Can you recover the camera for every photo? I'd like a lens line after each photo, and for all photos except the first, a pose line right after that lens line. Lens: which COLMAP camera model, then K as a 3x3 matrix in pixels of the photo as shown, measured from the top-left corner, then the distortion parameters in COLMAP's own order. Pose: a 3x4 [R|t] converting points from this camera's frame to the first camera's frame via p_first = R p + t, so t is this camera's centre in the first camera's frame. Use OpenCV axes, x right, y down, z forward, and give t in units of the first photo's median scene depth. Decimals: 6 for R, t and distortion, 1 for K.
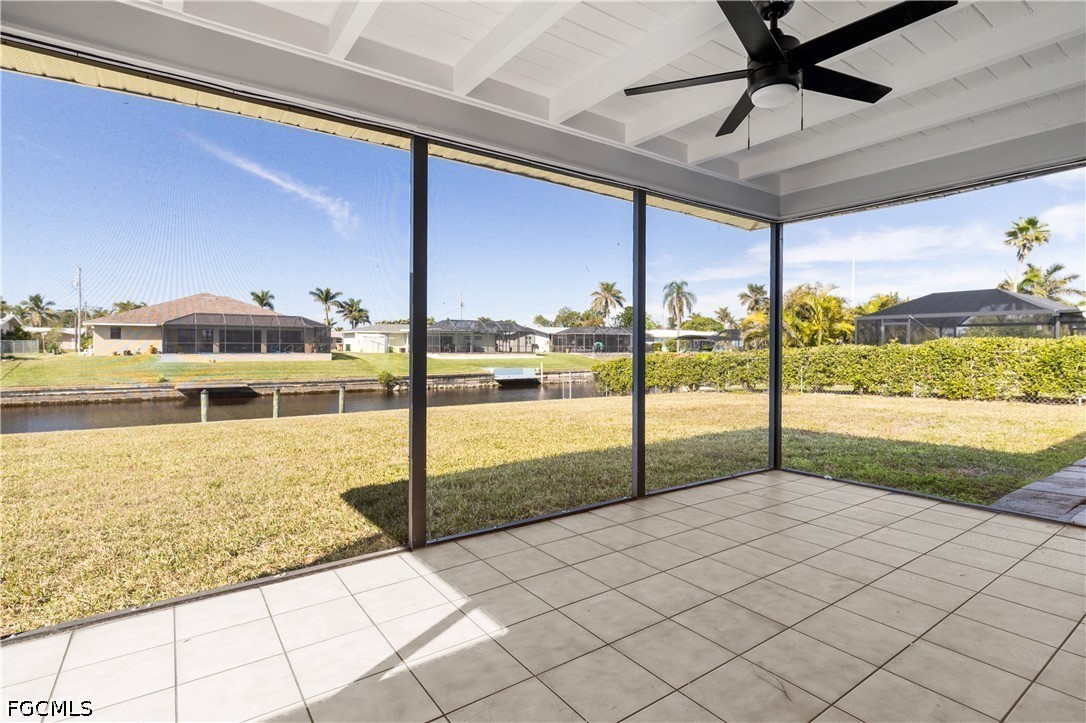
lens RADIAL K [[529.6, 0, 539.0], [0, 529.6, 348.5], [0, 0, 1]] dist [-0.007421, 0.003384]
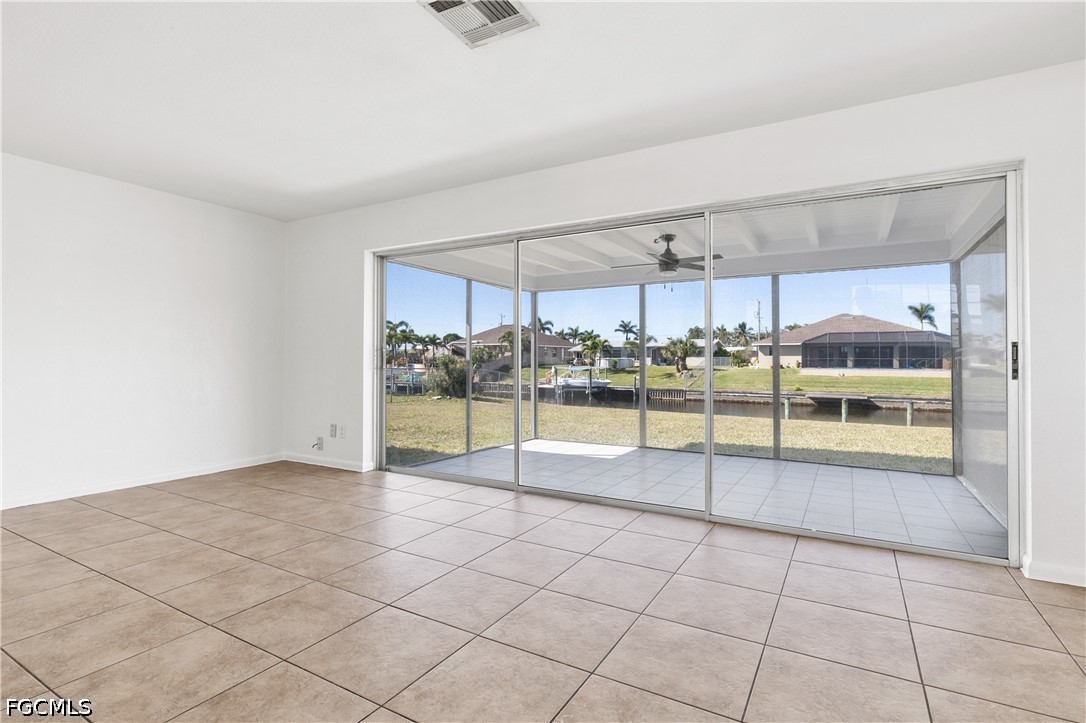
lens RADIAL K [[529.6, 0, 558.9], [0, 529.6, 352.5], [0, 0, 1]] dist [-0.007421, 0.003384]
pose [[0.437251, -0.012541, -0.899252, 0.118505], [-0.004810, 0.999856, -0.016282, -0.001978], [0.899327, 0.011445, 0.437128, -0.031325]]
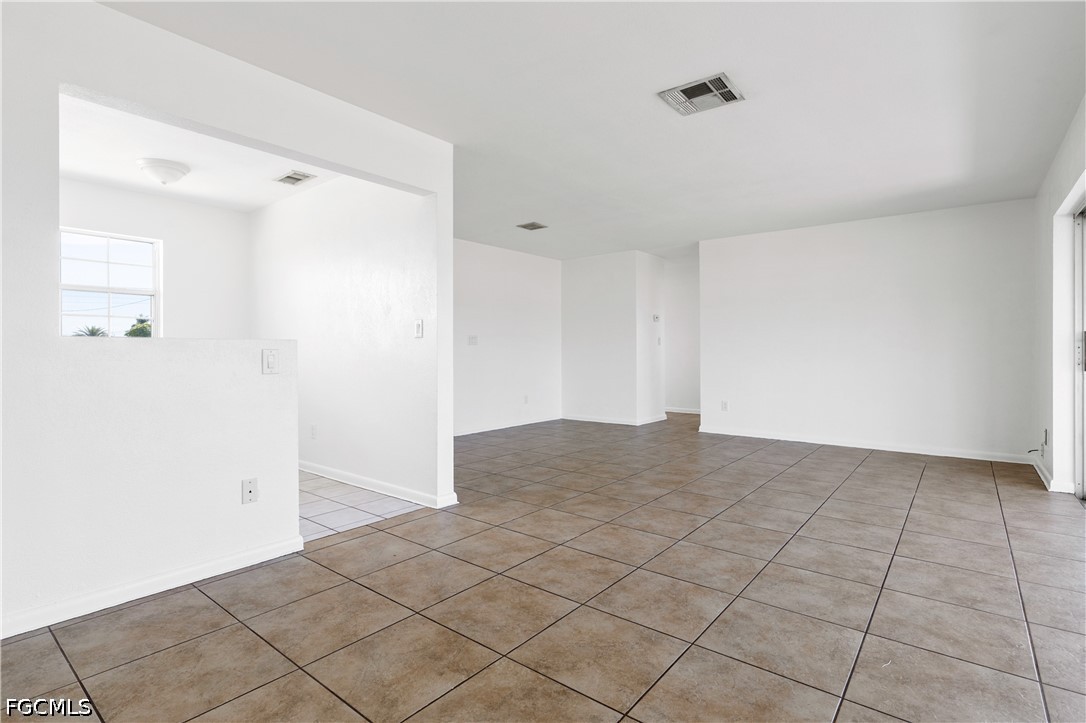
lens RADIAL K [[529.6, 0, 533.7], [0, 529.6, 352.3], [0, 0, 1]] dist [-0.007421, 0.003384]
pose [[-0.961120, -0.000982, -0.276128, 0.110403], [-0.003030, 0.999971, 0.006989, -0.002481], [0.276113, 0.007554, -0.961095, 0.042578]]
